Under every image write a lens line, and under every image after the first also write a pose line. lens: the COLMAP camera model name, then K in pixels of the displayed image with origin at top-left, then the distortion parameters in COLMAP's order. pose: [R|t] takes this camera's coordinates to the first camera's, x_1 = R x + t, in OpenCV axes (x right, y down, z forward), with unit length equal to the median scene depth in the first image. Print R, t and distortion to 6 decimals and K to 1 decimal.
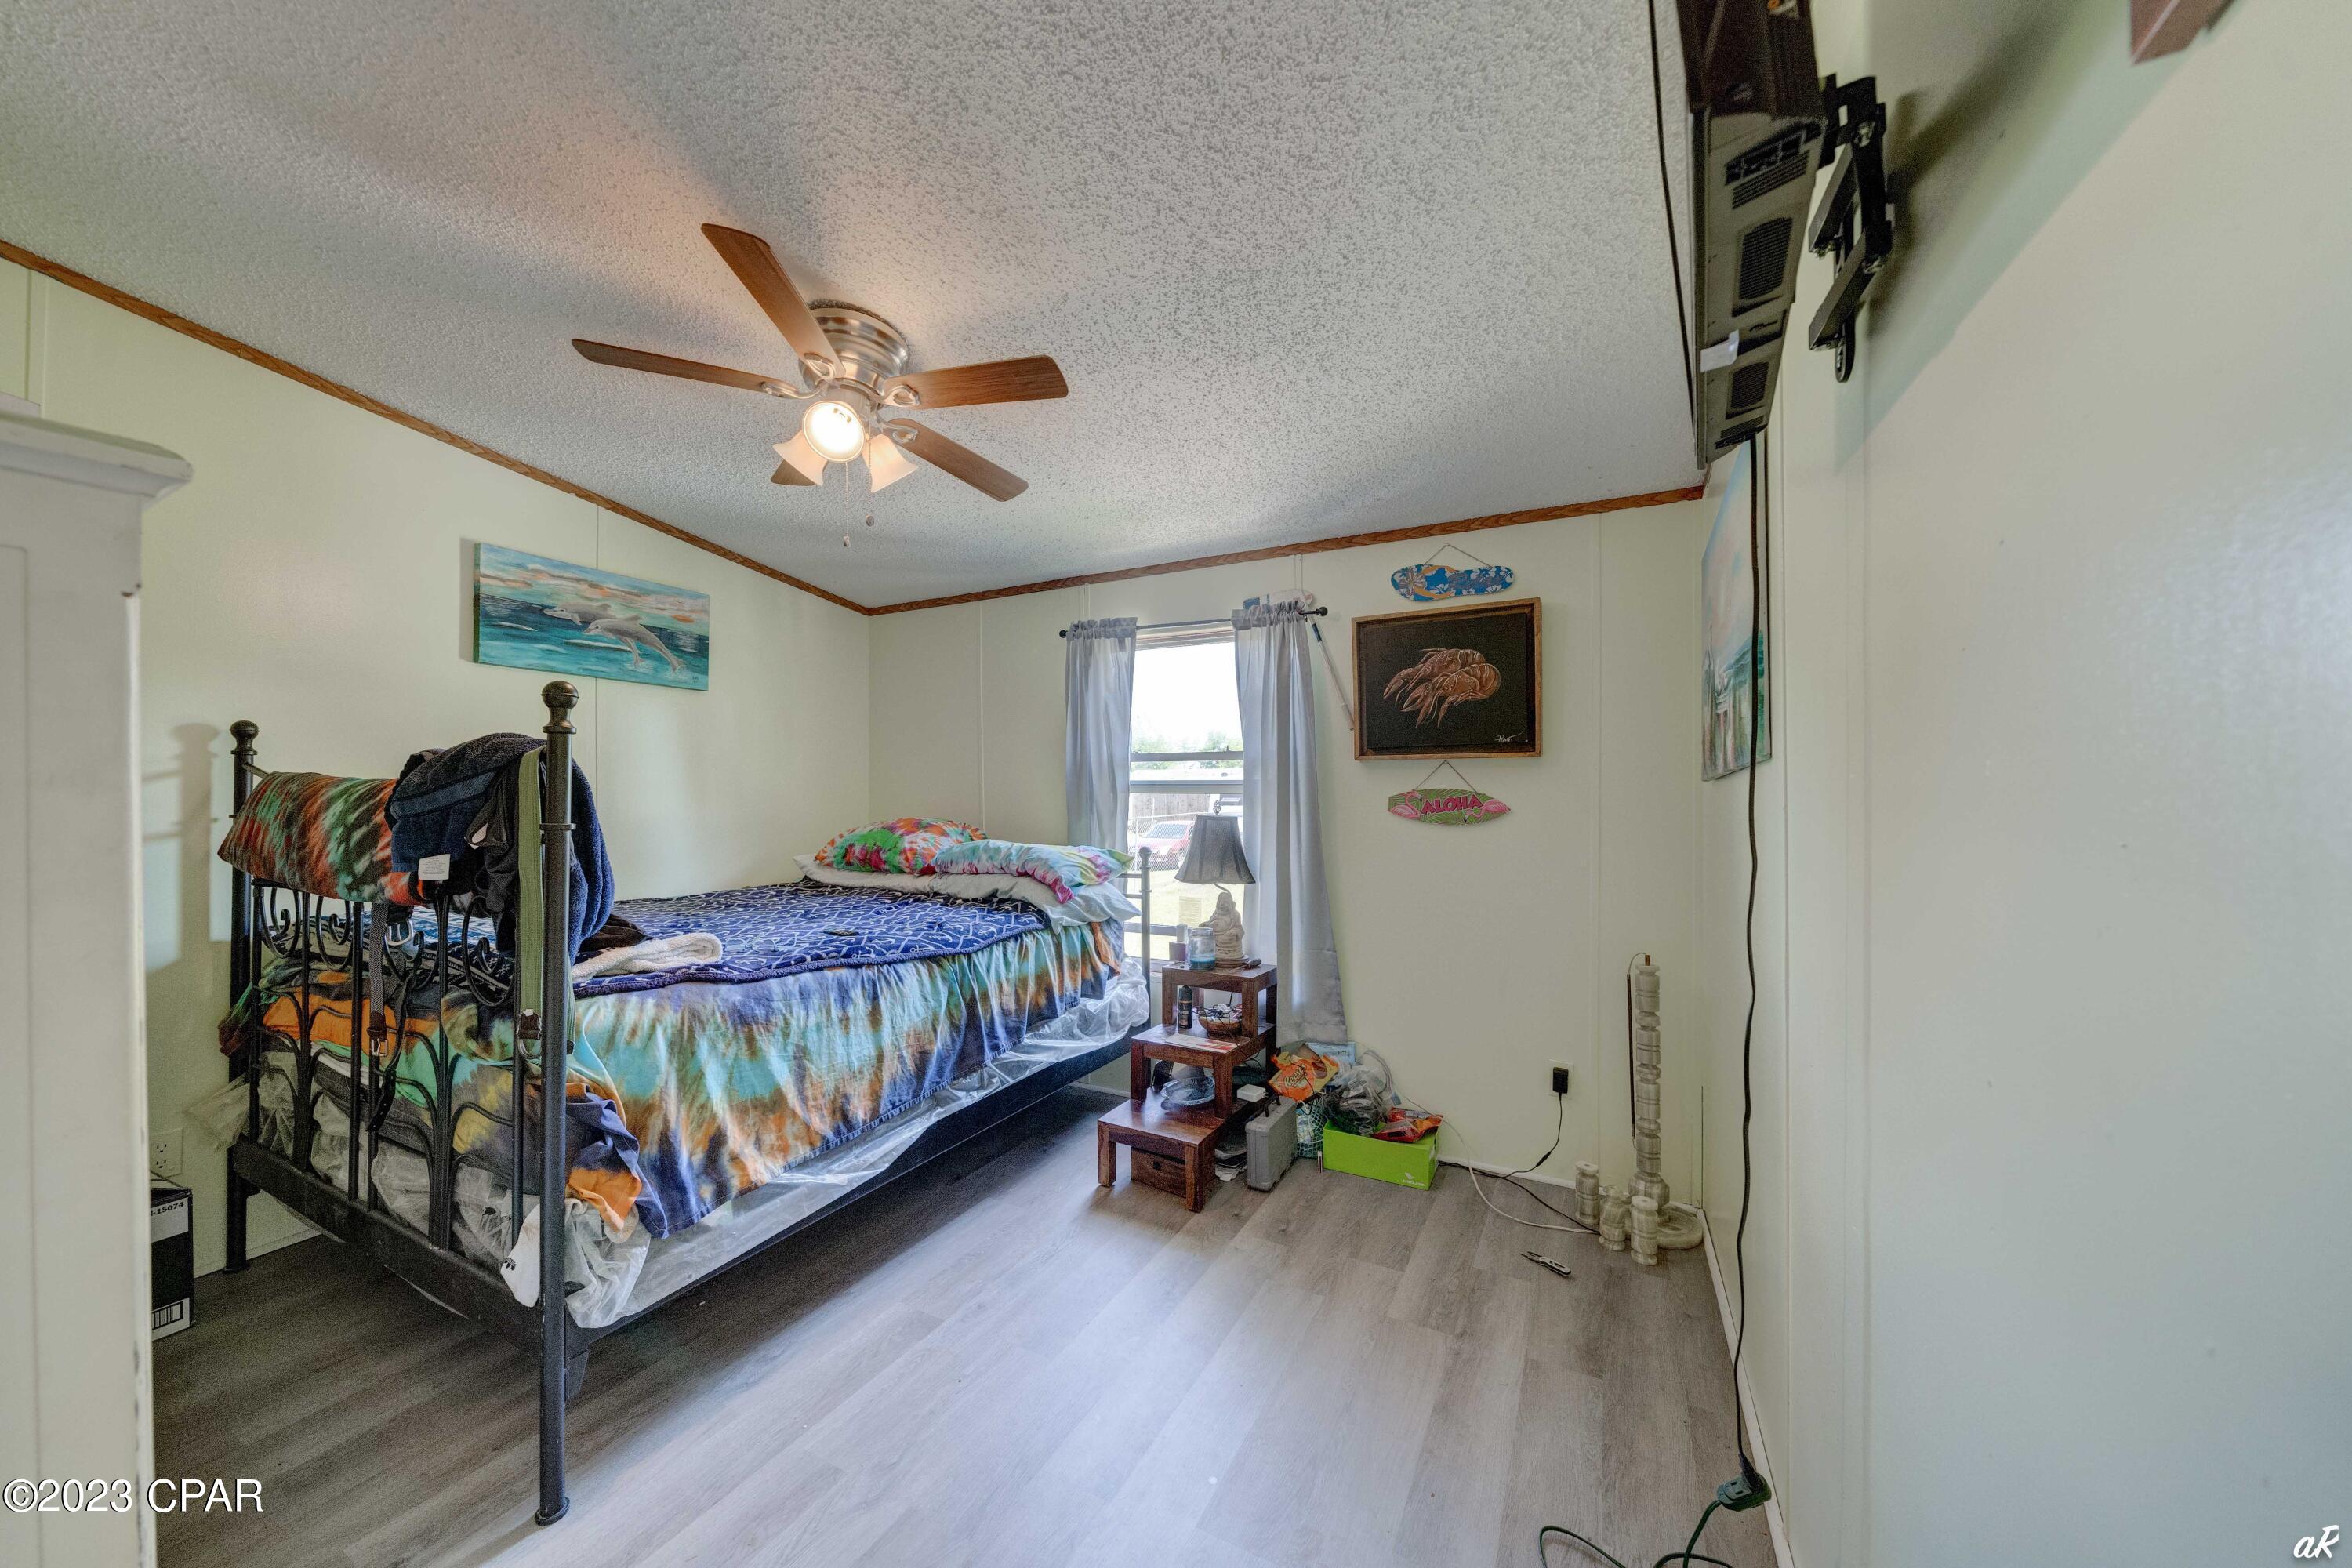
lens RADIAL K [[812.7, 0, 1171.7], [0, 812.7, 791.8], [0, 0, 1]] dist [-0.005190, -0.000505]
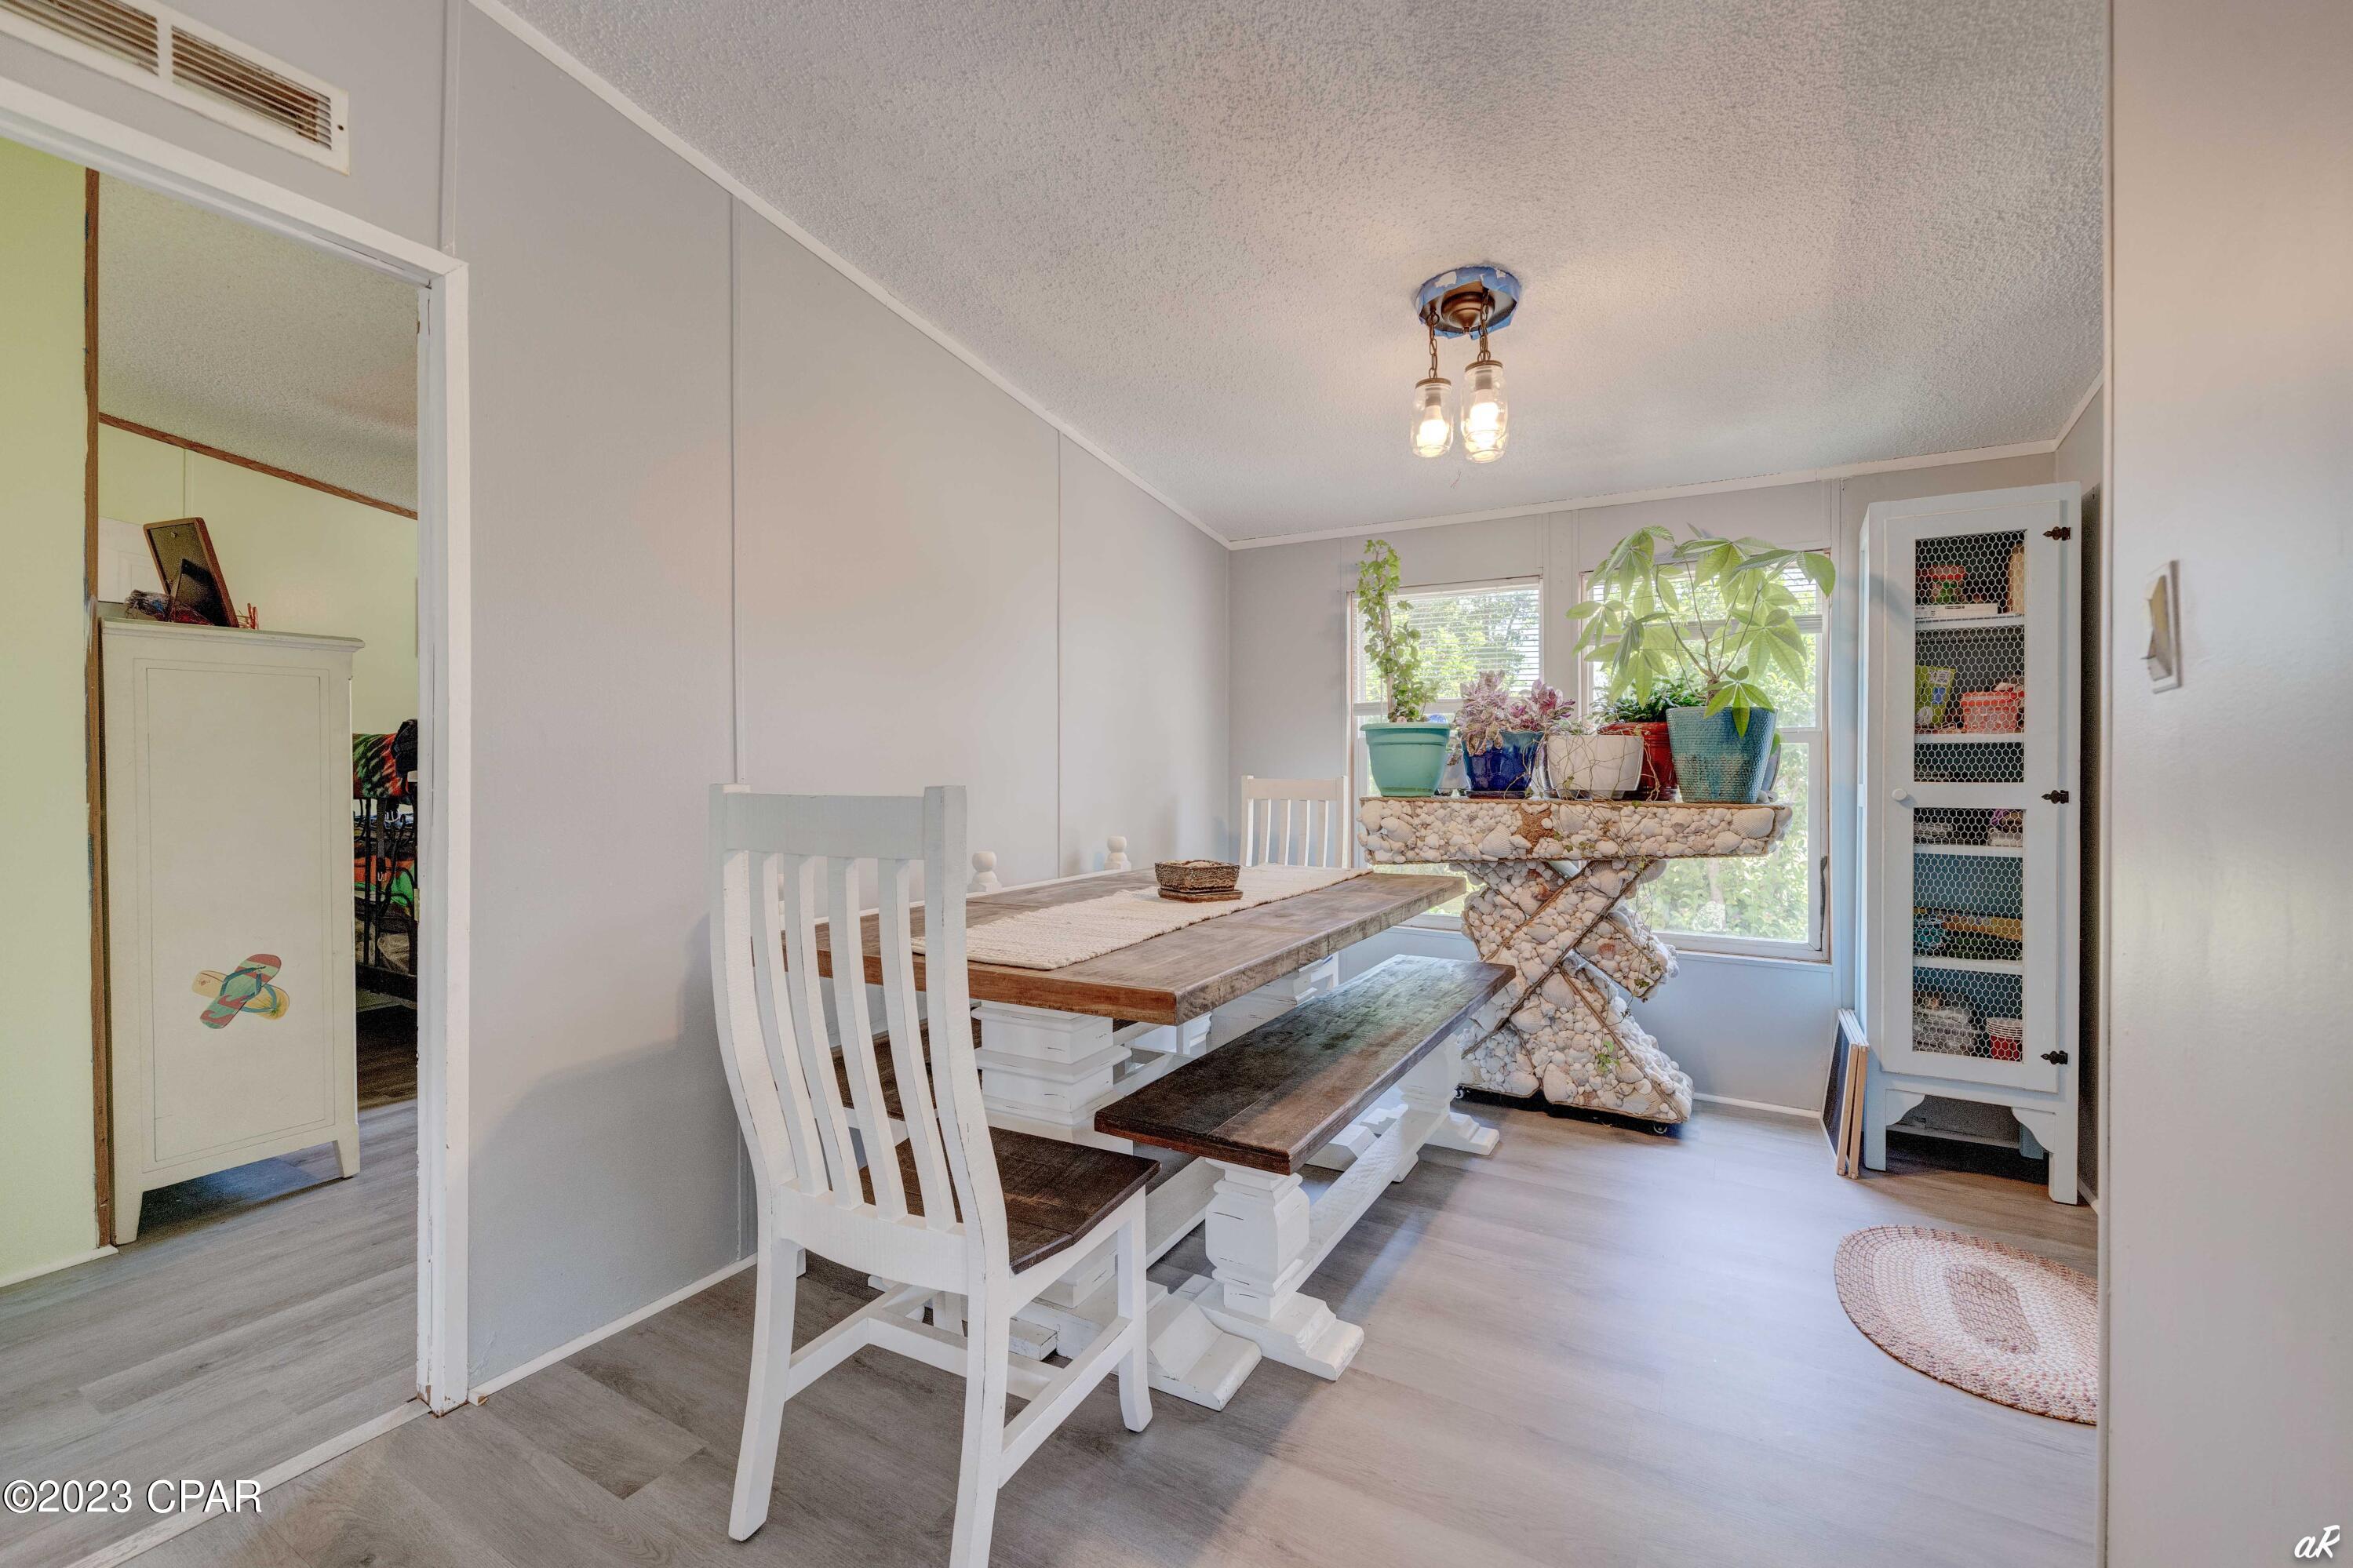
lens RADIAL K [[969.4, 0, 1172.4], [0, 969.4, 779.5], [0, 0, 1]] dist [0.003539, 0.000203]
pose [[0.998896, 0.007283, -0.046403, 0.977622], [-0.006709, 0.999899, 0.012506, 0.049051], [0.046489, -0.012181, 0.998845, -1.193039]]
